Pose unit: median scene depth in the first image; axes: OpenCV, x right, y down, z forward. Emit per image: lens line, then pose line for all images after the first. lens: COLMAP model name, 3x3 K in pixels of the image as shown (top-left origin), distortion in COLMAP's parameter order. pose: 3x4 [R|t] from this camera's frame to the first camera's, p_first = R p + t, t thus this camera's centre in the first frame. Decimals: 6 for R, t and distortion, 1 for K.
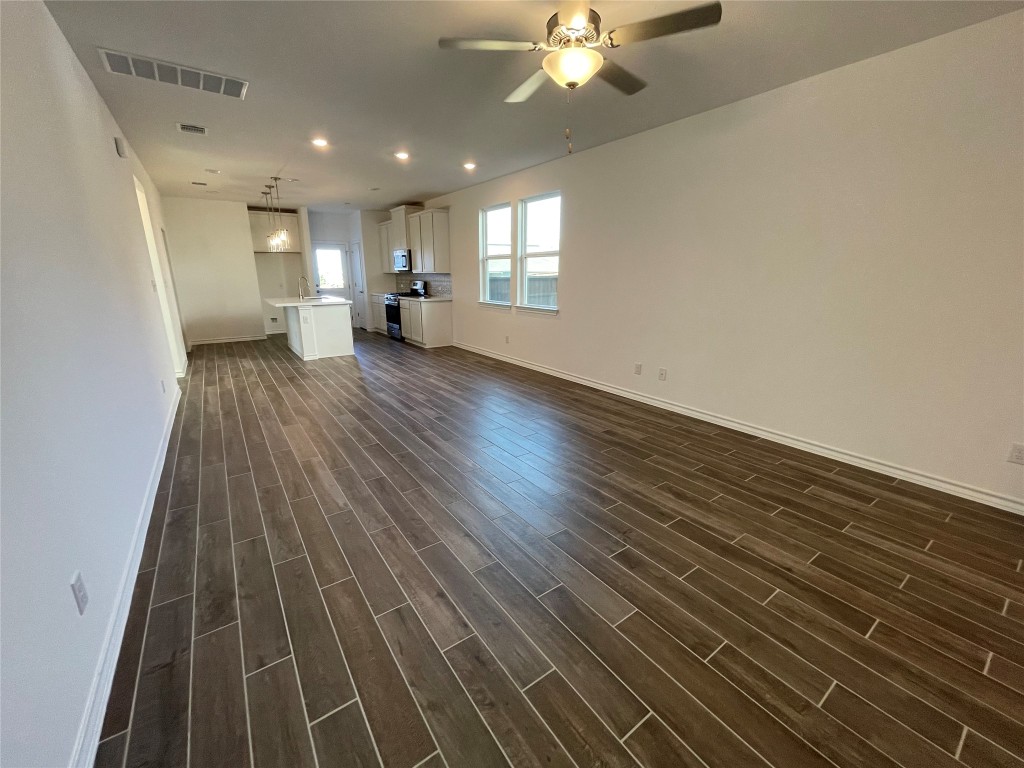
lens RADIAL K [[413.8, 0, 508.0], [0, 413.8, 382.8], [0, 0, 1]] dist [-0.000621, 0.000186]
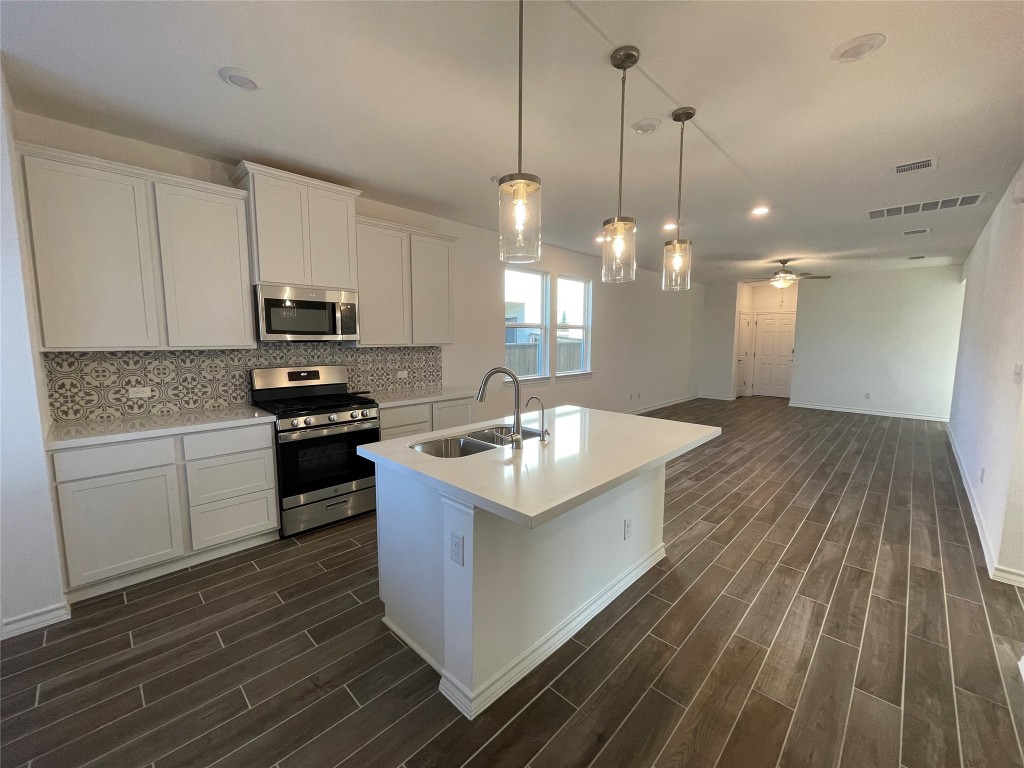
lens RADIAL K [[413.8, 0, 508.0], [0, 413.8, 382.8], [0, 0, 1]] dist [-0.000621, 0.000186]
pose [[-0.180463, -0.105652, 0.977891, -1.135102], [0.252109, 0.956032, 0.149815, -0.427030], [-0.950723, 0.273571, -0.145892, 1.548528]]
